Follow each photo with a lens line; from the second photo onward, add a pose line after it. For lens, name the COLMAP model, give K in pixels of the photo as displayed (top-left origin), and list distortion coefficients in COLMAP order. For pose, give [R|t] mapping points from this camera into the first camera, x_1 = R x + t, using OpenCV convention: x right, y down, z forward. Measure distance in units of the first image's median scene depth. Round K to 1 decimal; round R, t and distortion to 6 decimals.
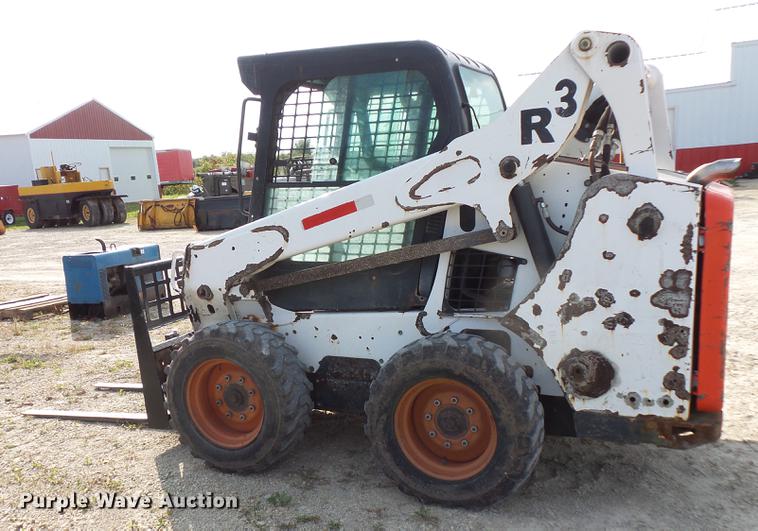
lens RADIAL K [[766.5, 0, 340.3], [0, 766.5, 331.7], [0, 0, 1]] dist [0.102026, 0.001388]
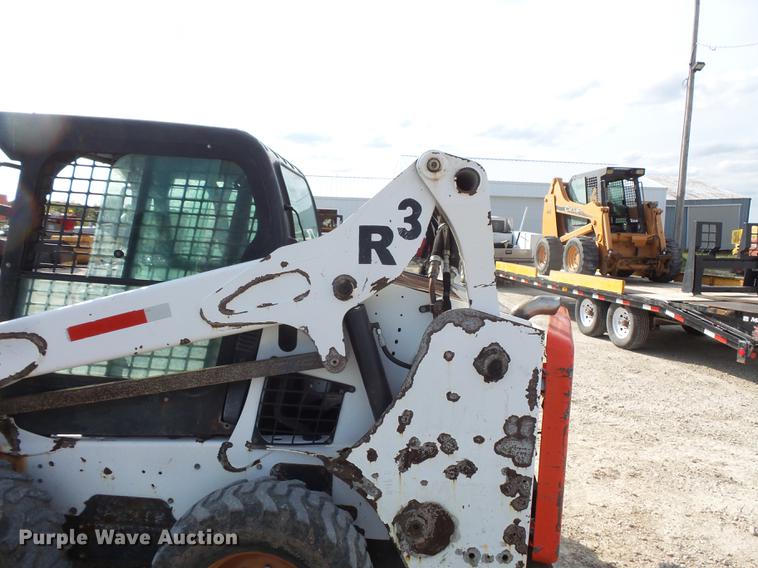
lens RADIAL K [[529.8, 0, 382.5], [0, 529.8, 281.6], [0, 0, 1]] dist [0.001042, -0.004202]
pose [[0.907279, 0.051590, 0.417352, 0.012375], [-0.004932, 0.993684, -0.112110, -0.145056], [-0.420499, 0.099657, 0.901803, 0.430289]]
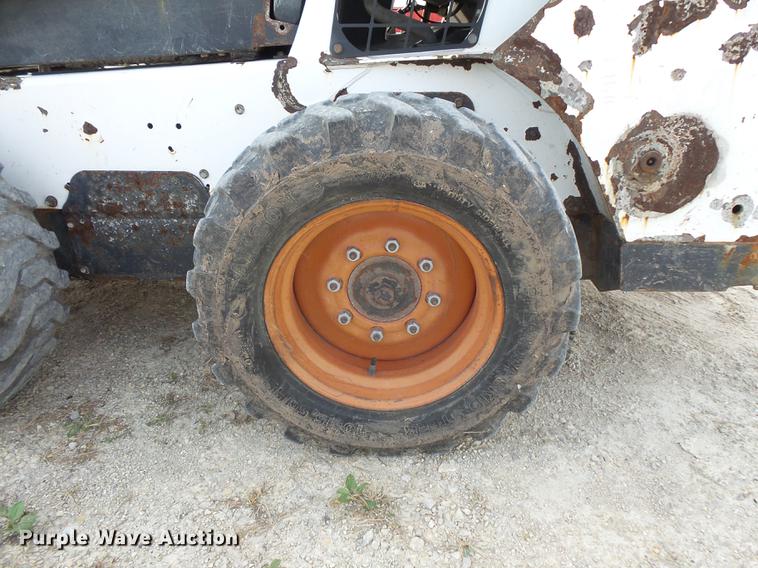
lens RADIAL K [[532.2, 0, 380.5], [0, 532.2, 286.5], [0, 0, 1]] dist [0.002012, -0.003276]
pose [[0.908140, -0.149435, 0.391090, 0.013233], [0.053264, 0.967779, 0.246104, 0.034081], [-0.415265, -0.202666, 0.886838, 0.717568]]
